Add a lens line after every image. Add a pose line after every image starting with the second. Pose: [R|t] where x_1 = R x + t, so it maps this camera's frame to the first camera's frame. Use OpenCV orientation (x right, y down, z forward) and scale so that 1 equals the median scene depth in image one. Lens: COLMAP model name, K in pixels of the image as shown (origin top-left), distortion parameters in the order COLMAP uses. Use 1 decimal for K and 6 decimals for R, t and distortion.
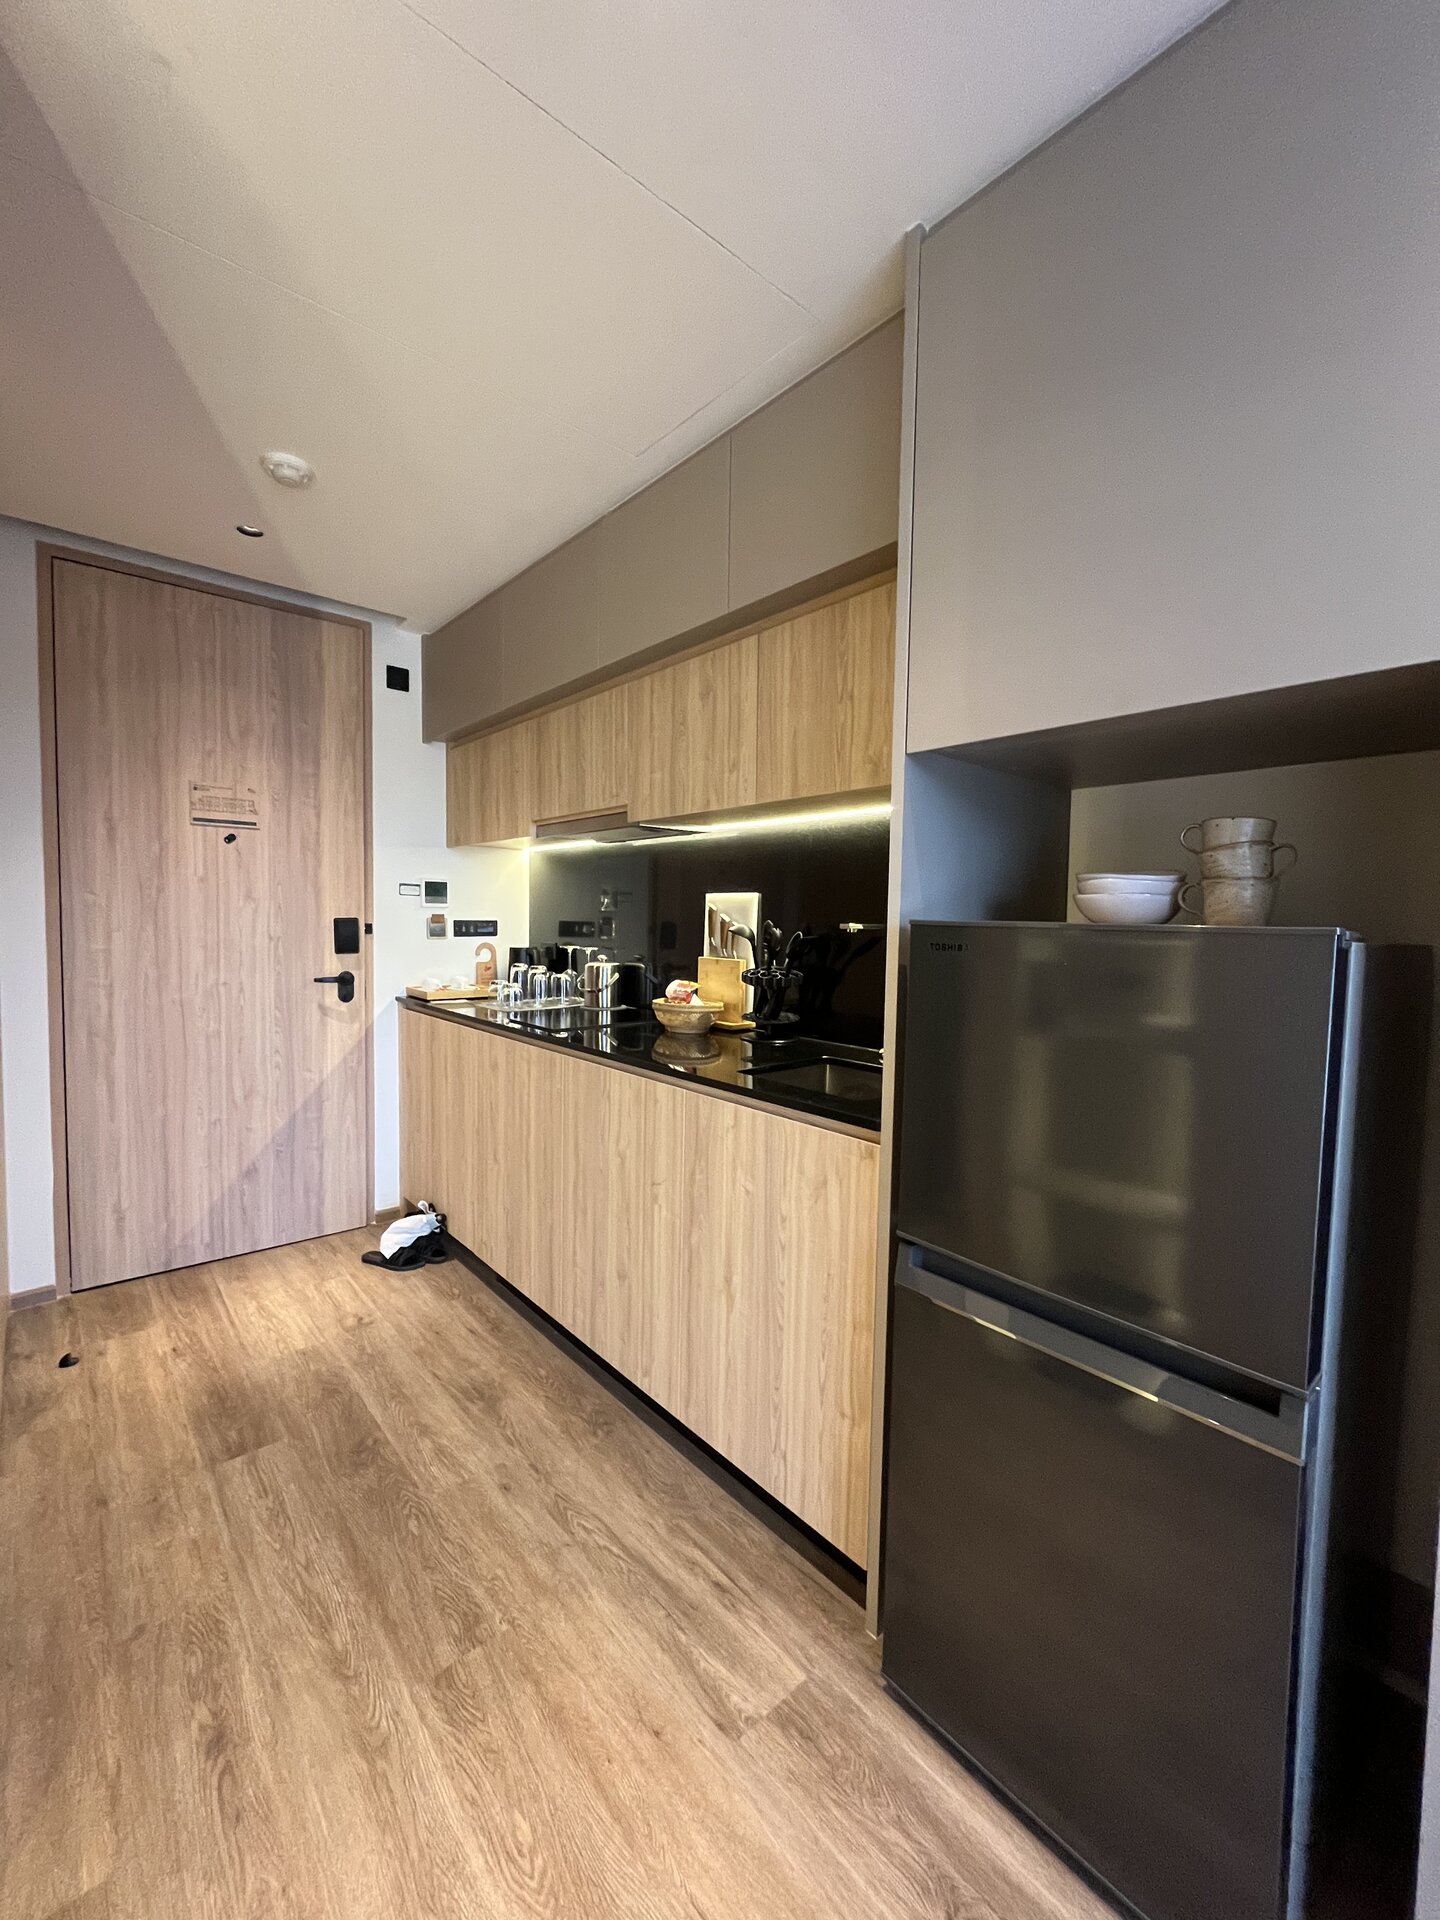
lens RADIAL K [[778.7, 0, 720.1], [0, 778.7, 958.8], [0, 0, 1]] dist [-0.001565, 0.000791]
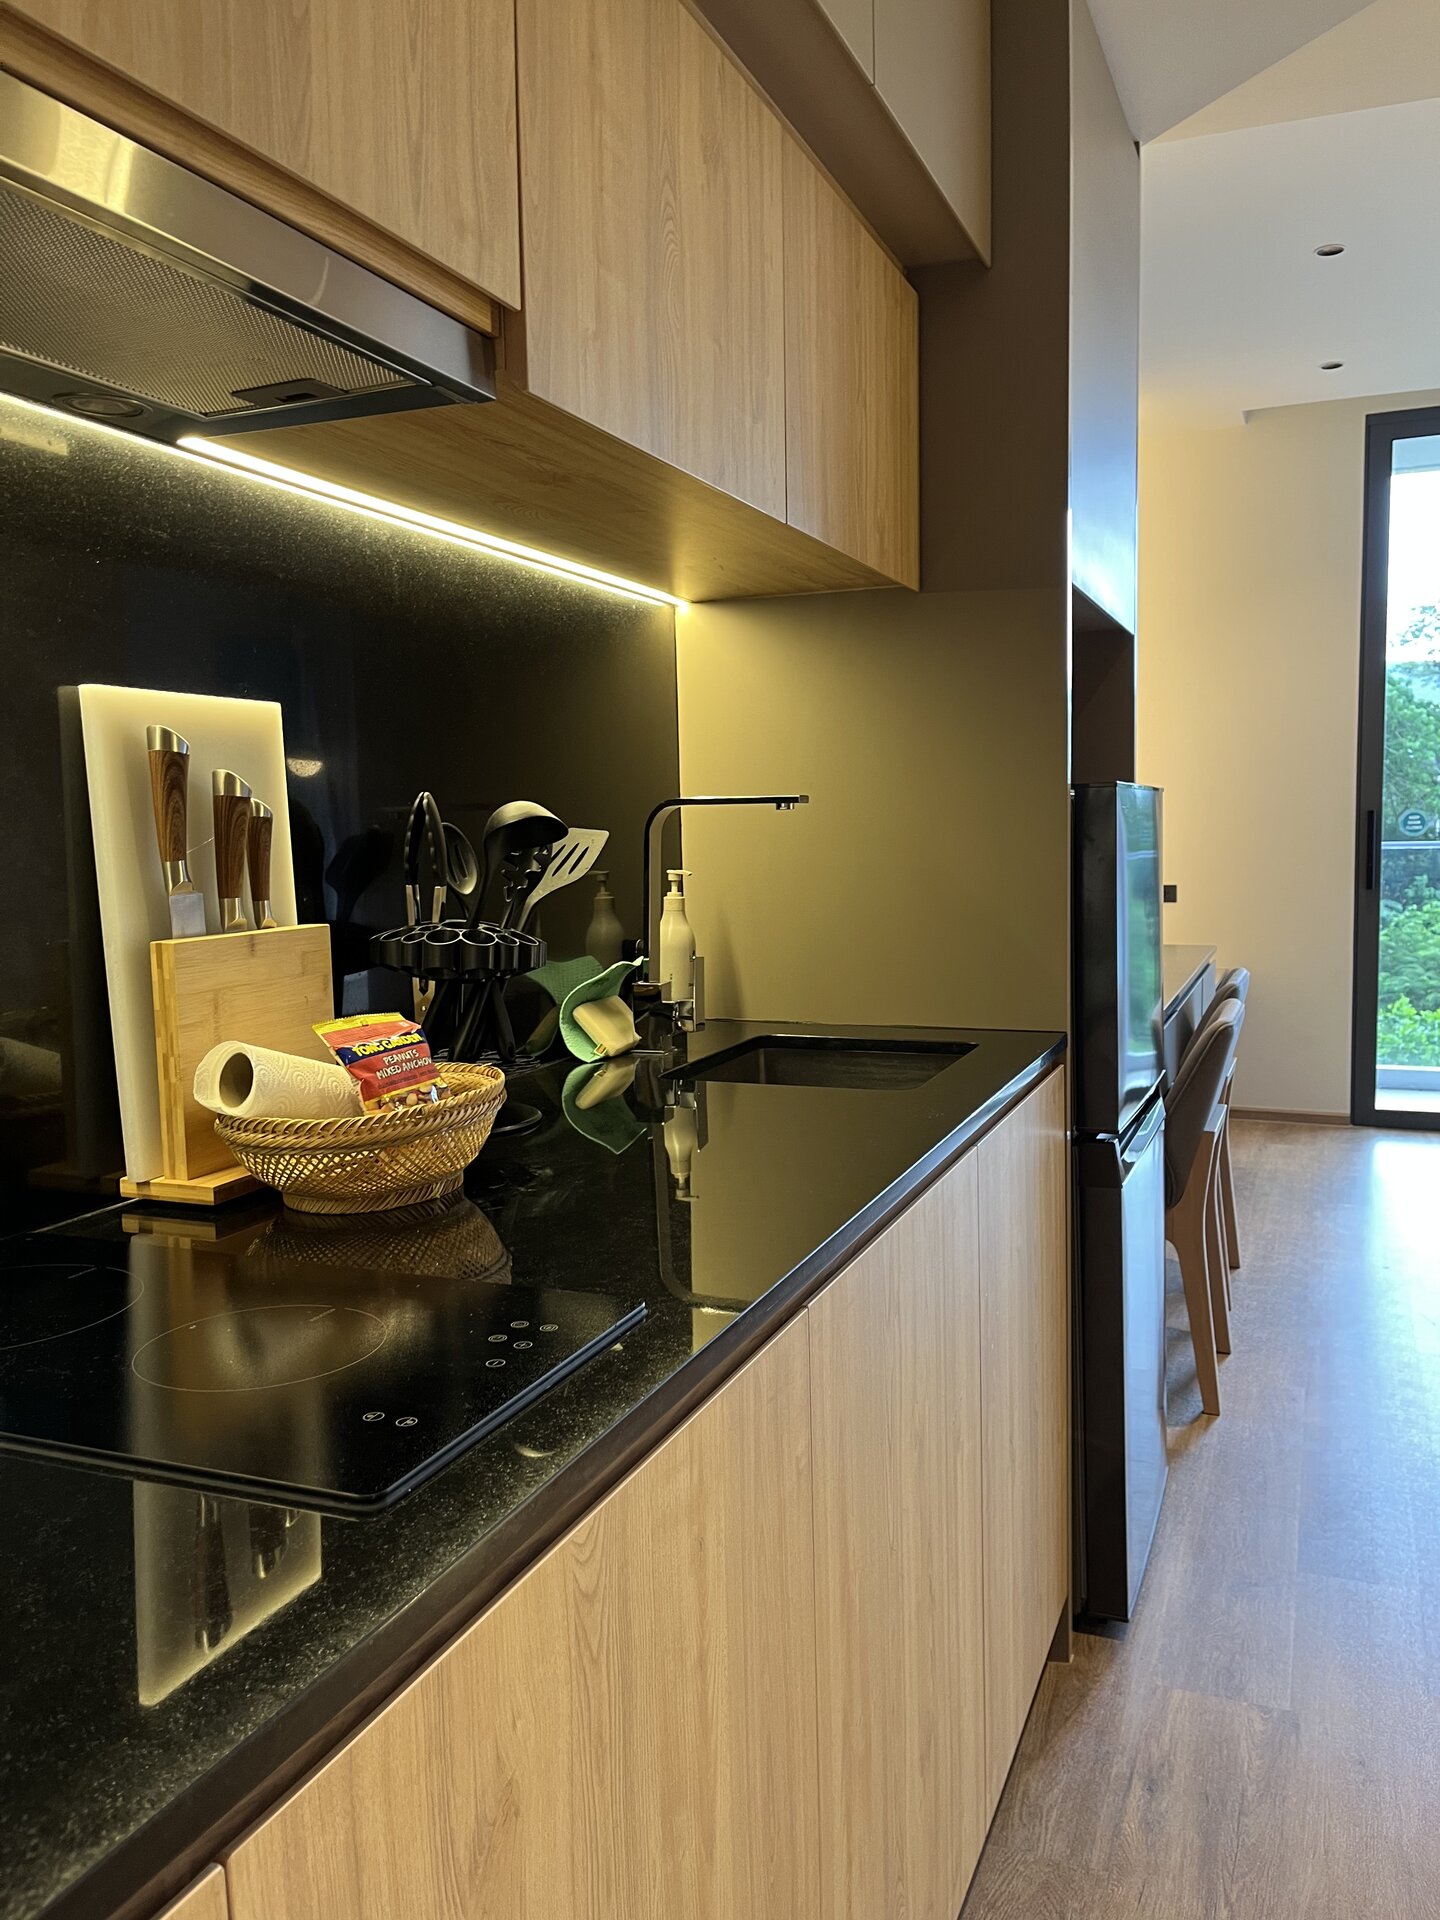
lens RADIAL K [[1460.0, 0, 738.1], [0, 1460.0, 958.1], [0, 0, 1]] dist [0.094835, -0.139904]
pose [[-0.457410, -0.090921, 0.884596, -0.736790], [0.058710, 0.989501, 0.132062, -0.067887], [-0.887316, 0.112341, -0.447270, 1.480334]]
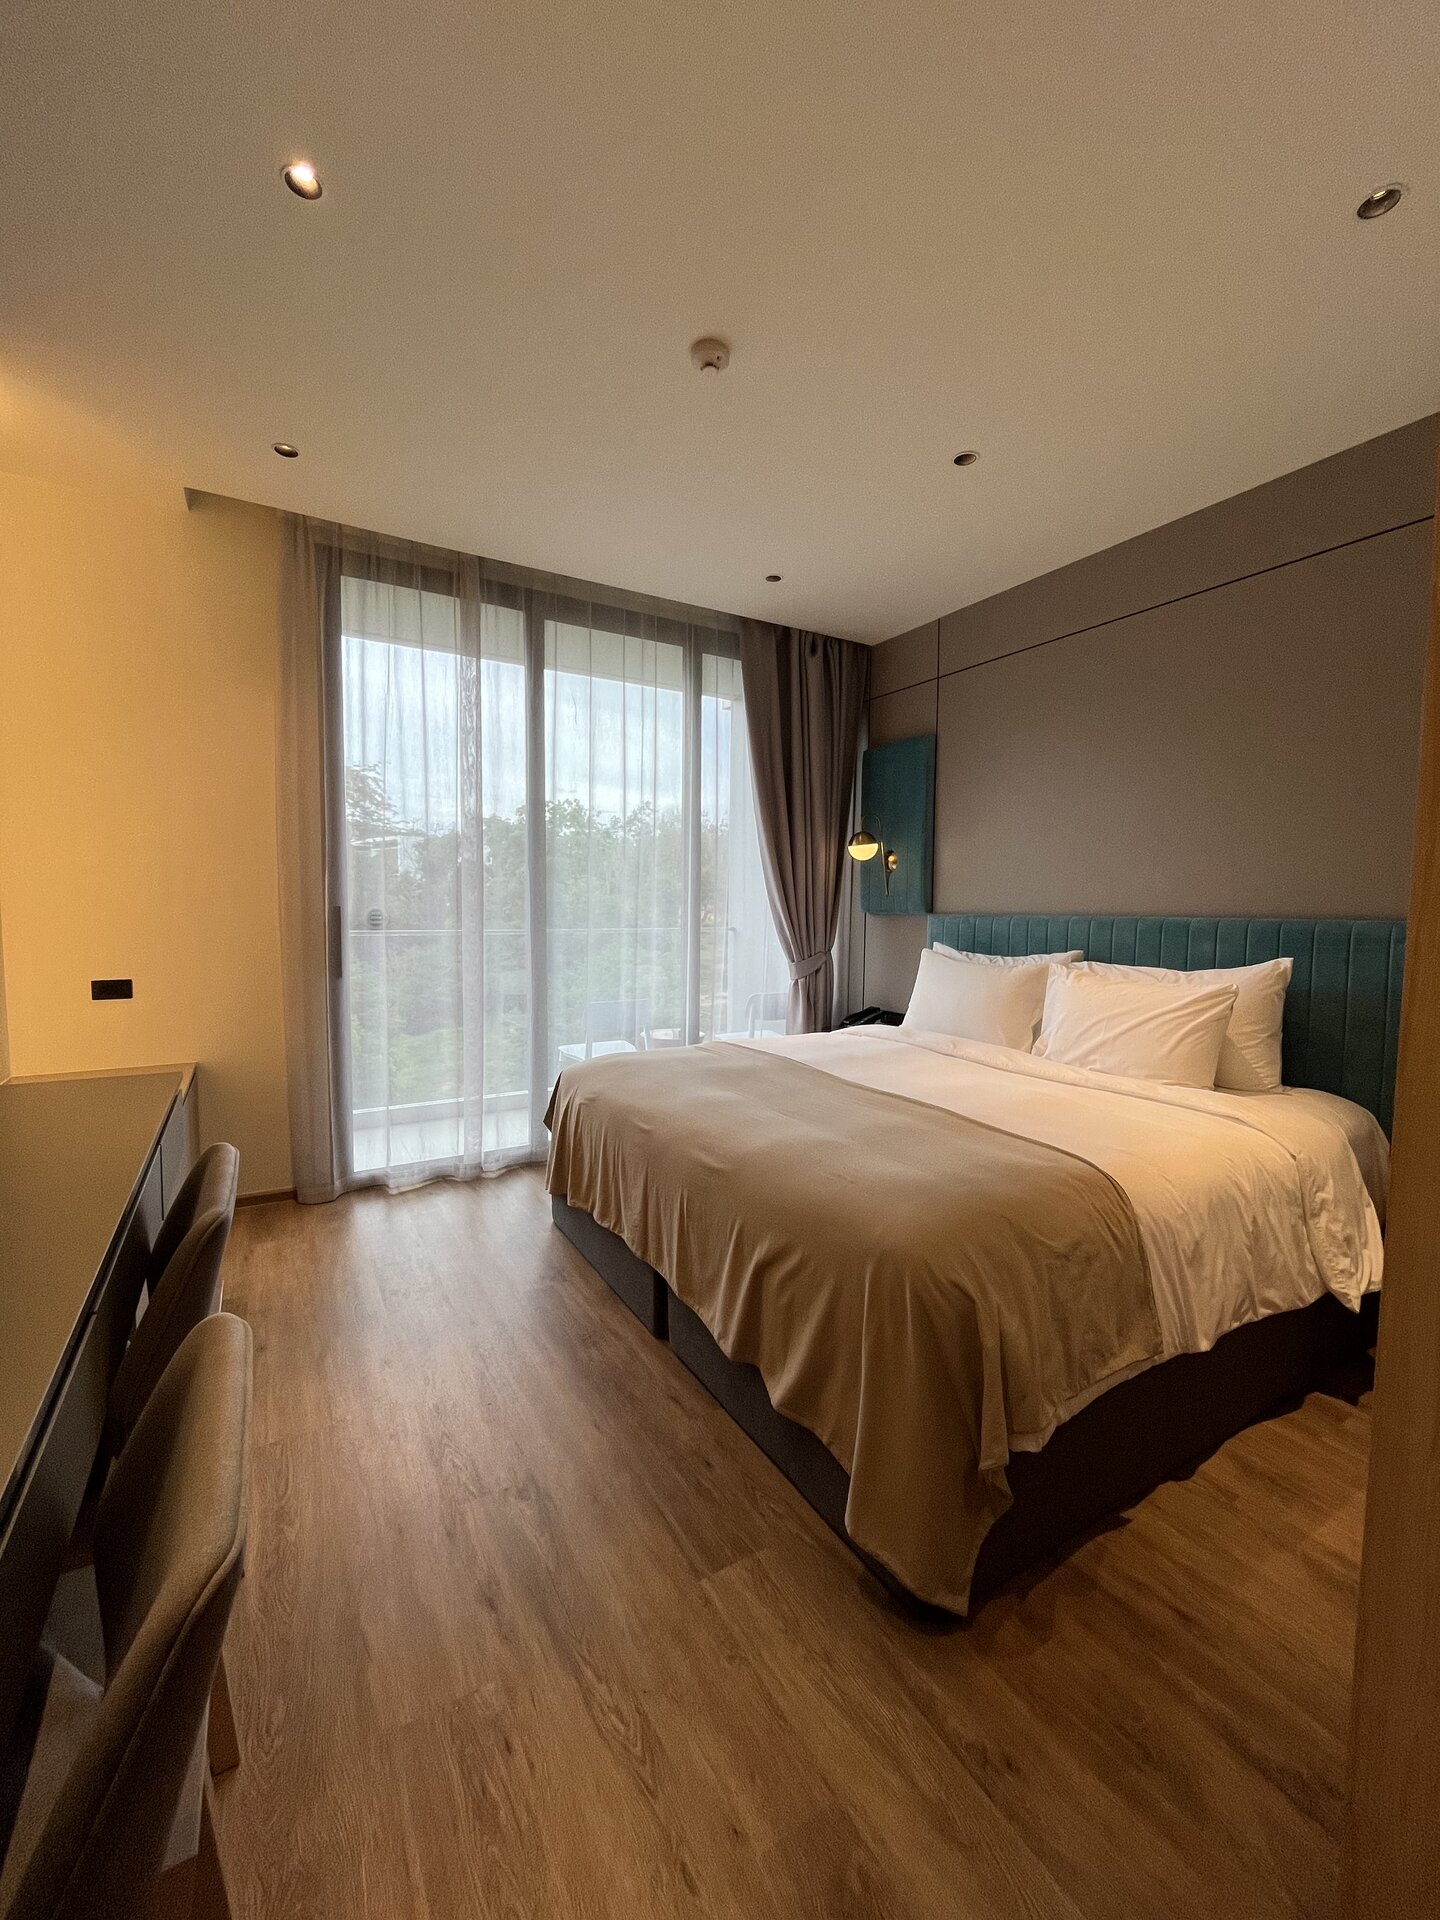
lens RADIAL K [[778.7, 0, 720.1], [0, 778.7, 958.8], [0, 0, 1]] dist [-0.001565, 0.000791]
pose [[-0.983562, -0.040347, 0.176005, 0.234218], [-0.018210, 0.991911, 0.125622, -0.009425], [-0.179650, 0.120352, -0.976341, 0.495463]]
